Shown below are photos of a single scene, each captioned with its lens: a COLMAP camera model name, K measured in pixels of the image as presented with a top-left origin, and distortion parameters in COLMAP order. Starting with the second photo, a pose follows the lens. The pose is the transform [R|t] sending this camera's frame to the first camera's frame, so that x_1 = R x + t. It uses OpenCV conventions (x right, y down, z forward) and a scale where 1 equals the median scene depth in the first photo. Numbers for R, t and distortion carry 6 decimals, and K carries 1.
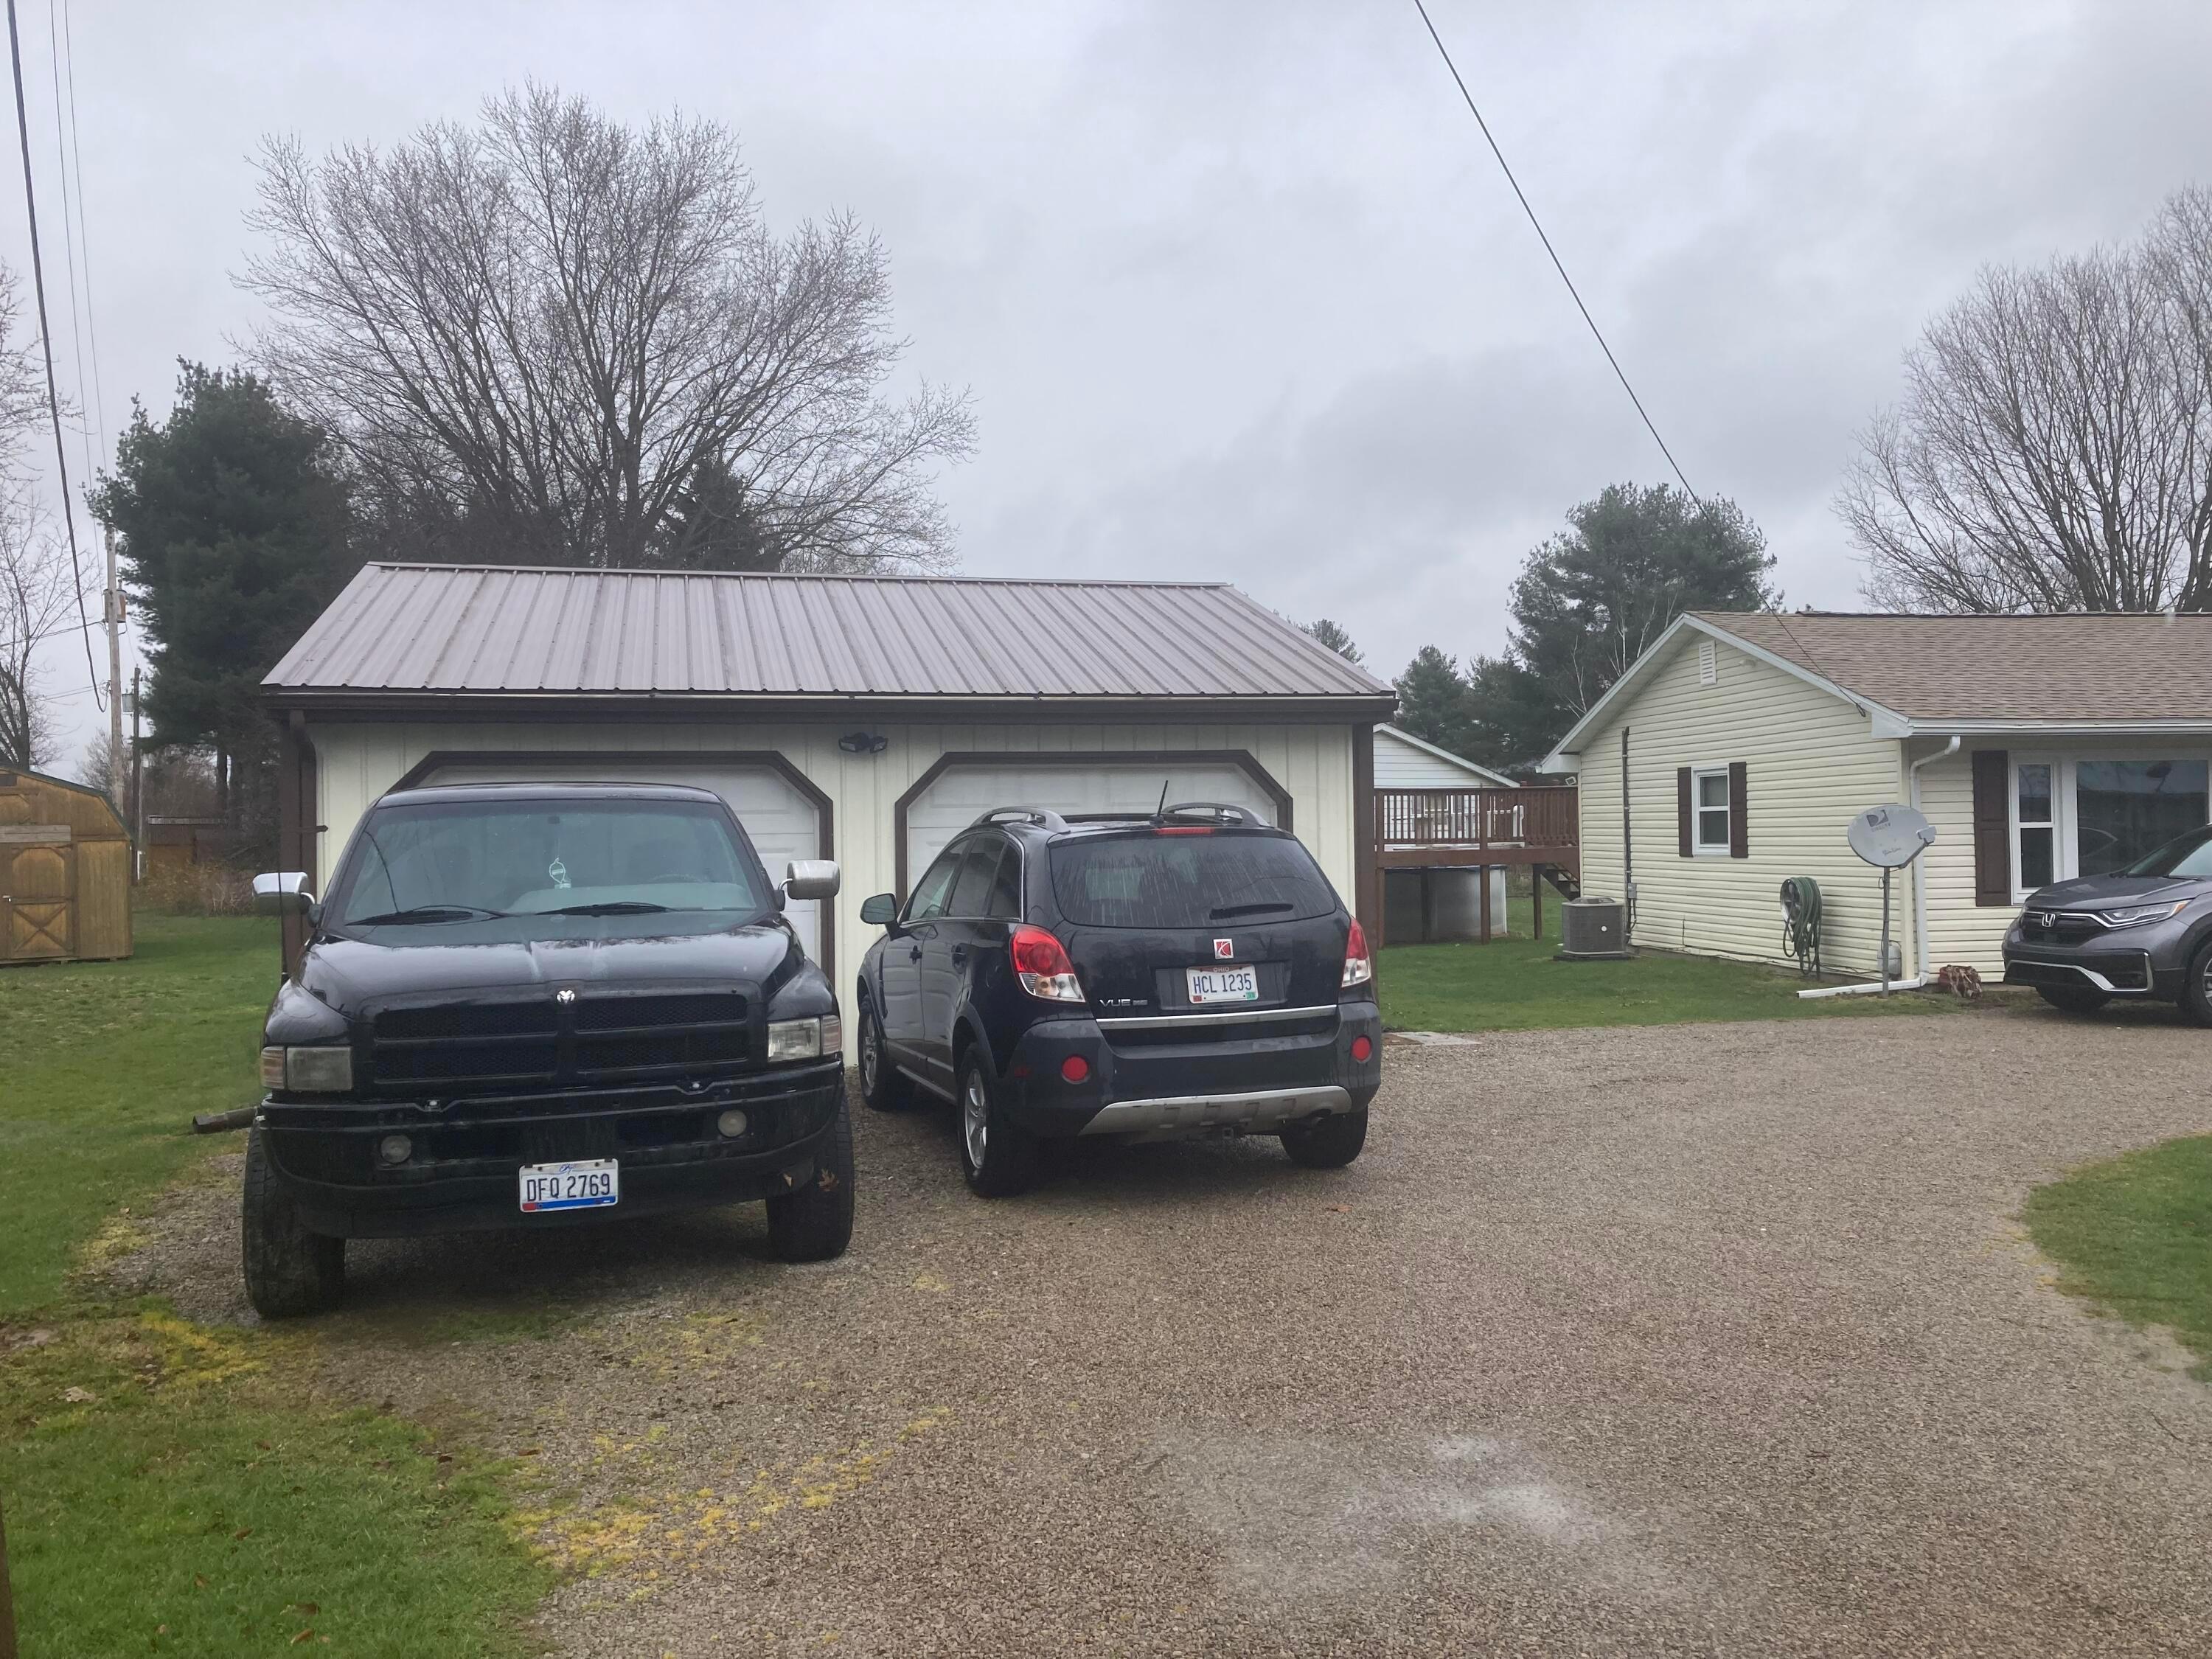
lens RADIAL K [[1823.4, 0, 1103.7], [0, 1823.4, 818.9], [0, 0, 1]] dist [-0.002917, 0.041265]
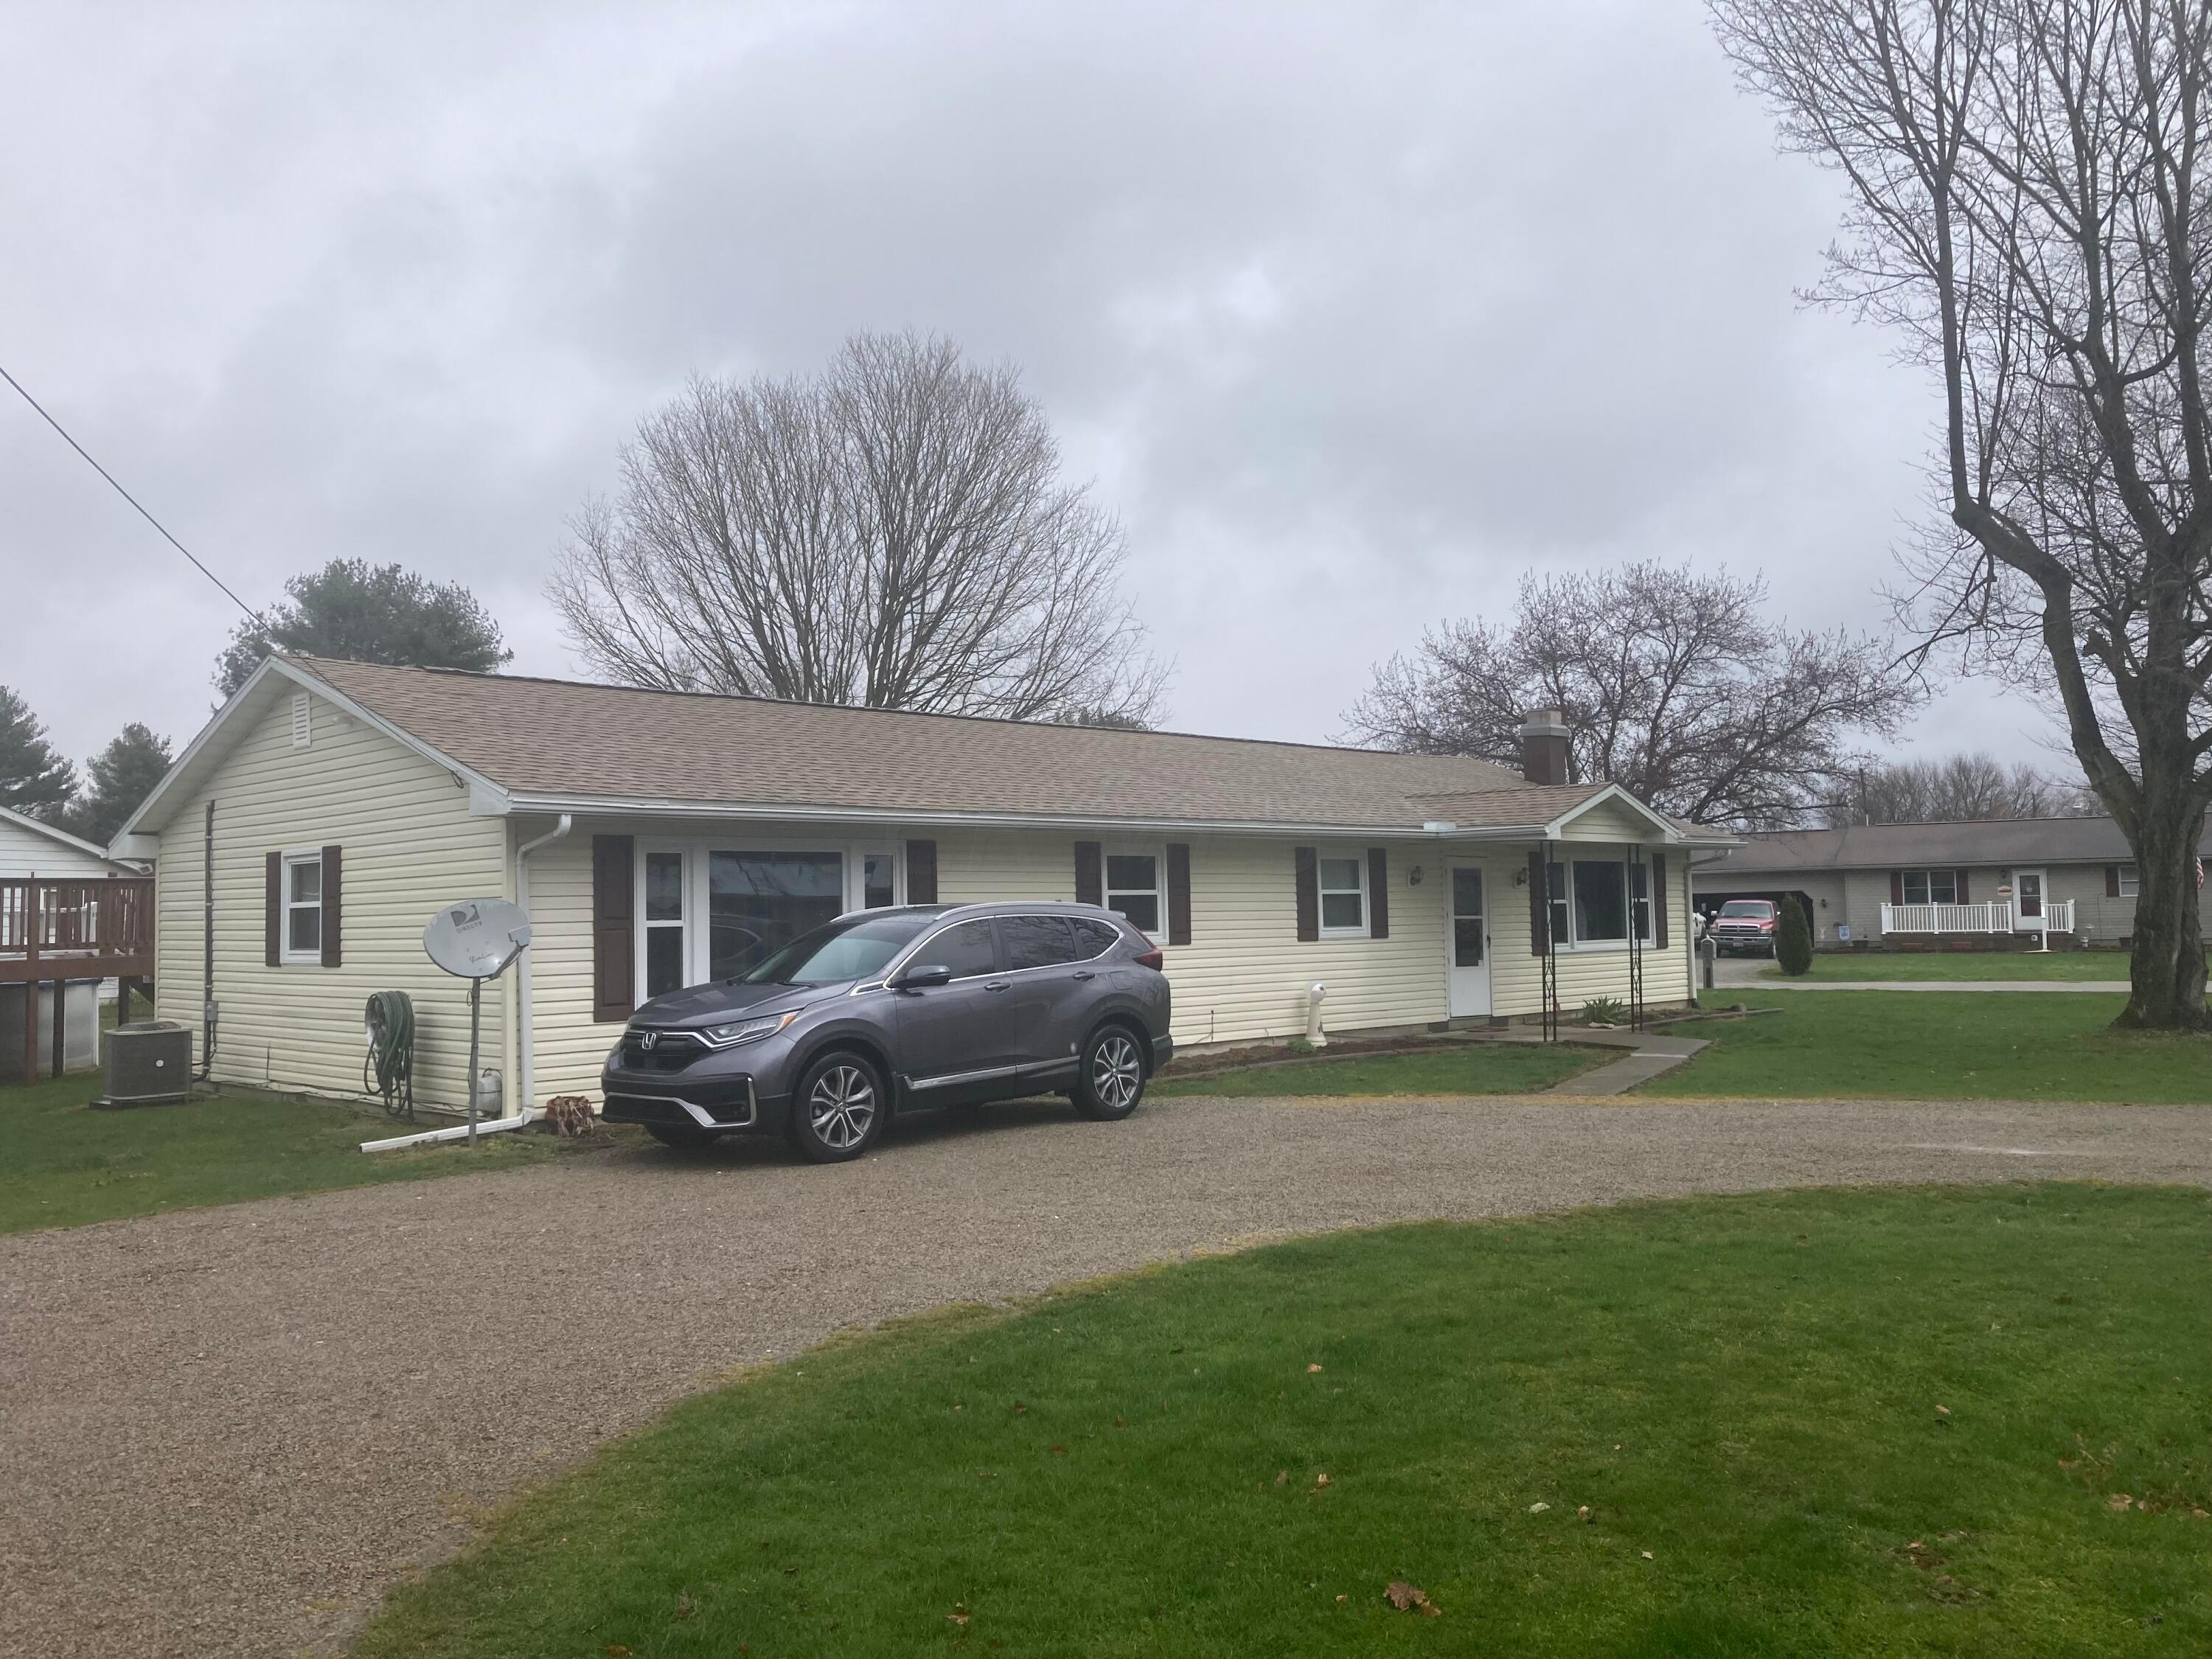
lens RADIAL K [[1842.6, 0, 1138.9], [0, 1842.6, 816.8], [0, 0, 1]] dist [0.035781, -0.008157]
pose [[0.781657, 0.034072, 0.622777, 0.111969], [0.000844, 0.998448, -0.055684, 0.001371], [-0.623708, 0.044052, 0.780415, 0.143679]]
